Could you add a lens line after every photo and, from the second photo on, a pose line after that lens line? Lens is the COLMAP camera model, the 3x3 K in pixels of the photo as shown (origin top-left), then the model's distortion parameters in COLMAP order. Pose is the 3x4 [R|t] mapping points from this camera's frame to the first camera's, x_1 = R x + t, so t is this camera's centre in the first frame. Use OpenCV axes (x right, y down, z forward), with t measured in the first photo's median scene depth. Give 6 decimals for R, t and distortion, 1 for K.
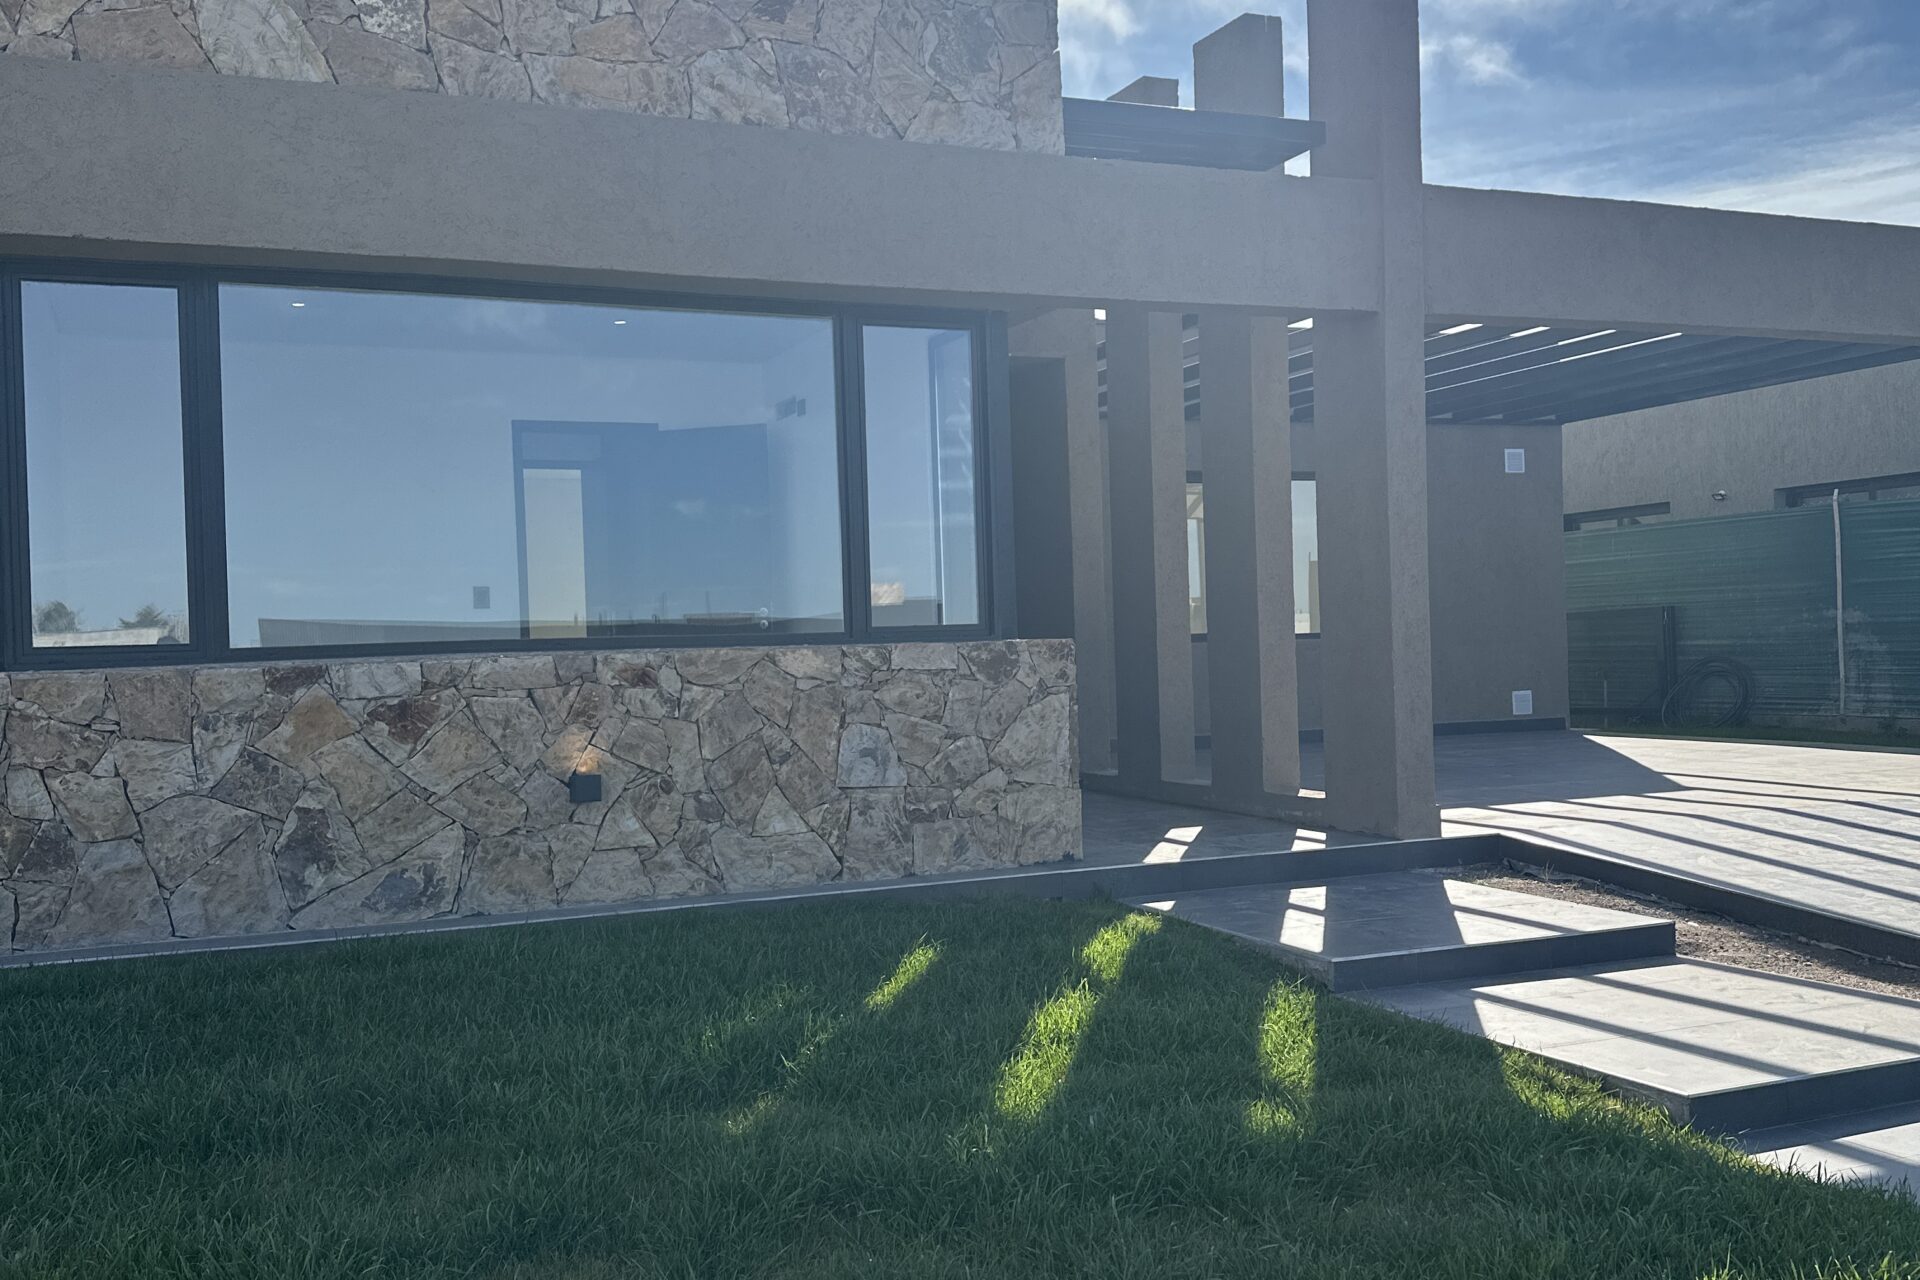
lens RADIAL K [[1770.4, 0, 960.0], [0, 1770.4, 640.0], [0, 0, 1]] dist [0.204030, -0.430385]
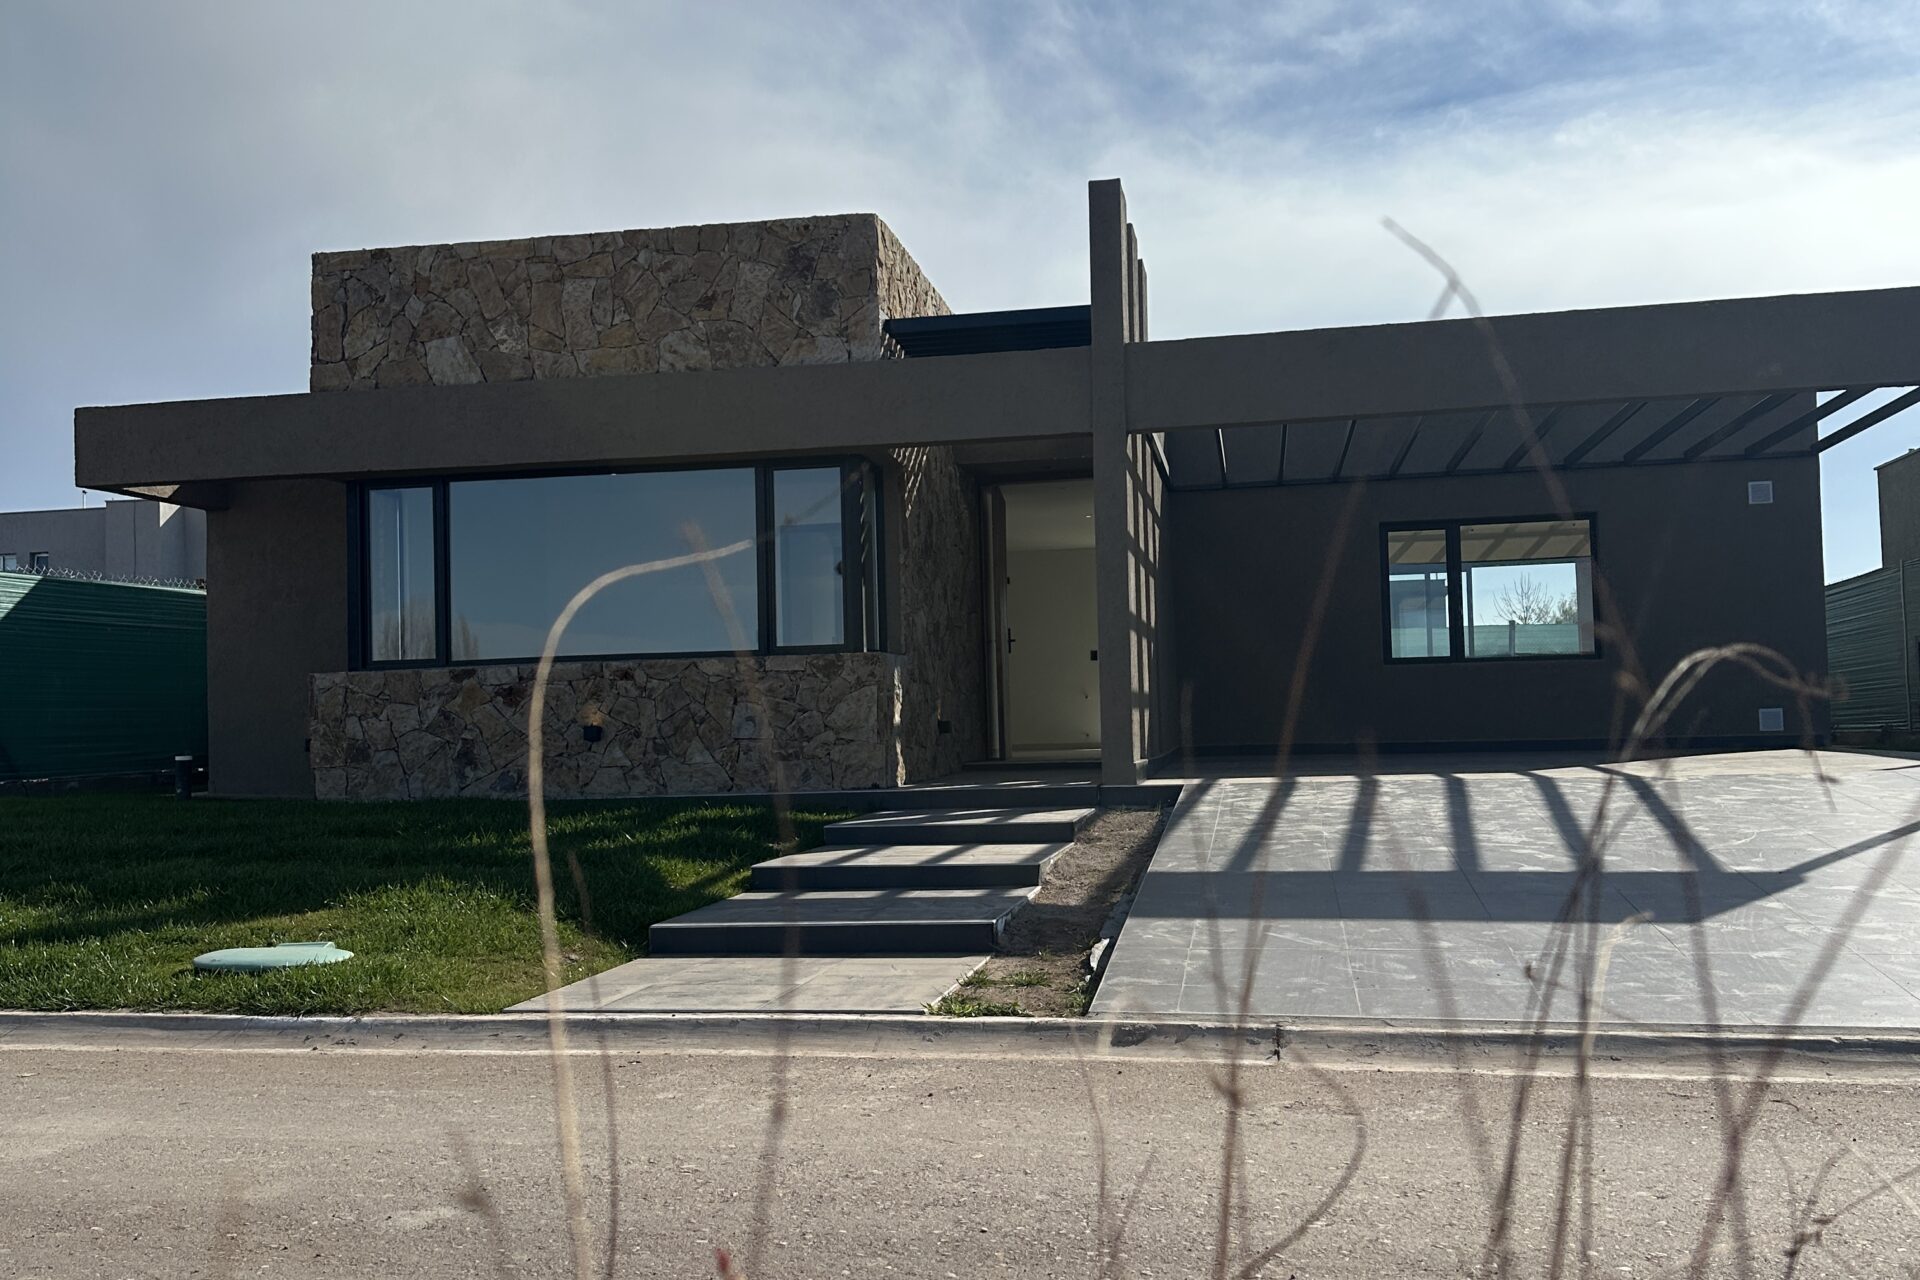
lens RADIAL K [[1770.4, 0, 960.0], [0, 1770.4, 640.0], [0, 0, 1]] dist [0.204030, -0.430385]
pose [[0.829041, -0.017887, -0.558902, 1.133276], [0.003413, 0.999631, -0.026931, 0.035359], [0.559177, 0.020419, 0.828797, -0.338377]]
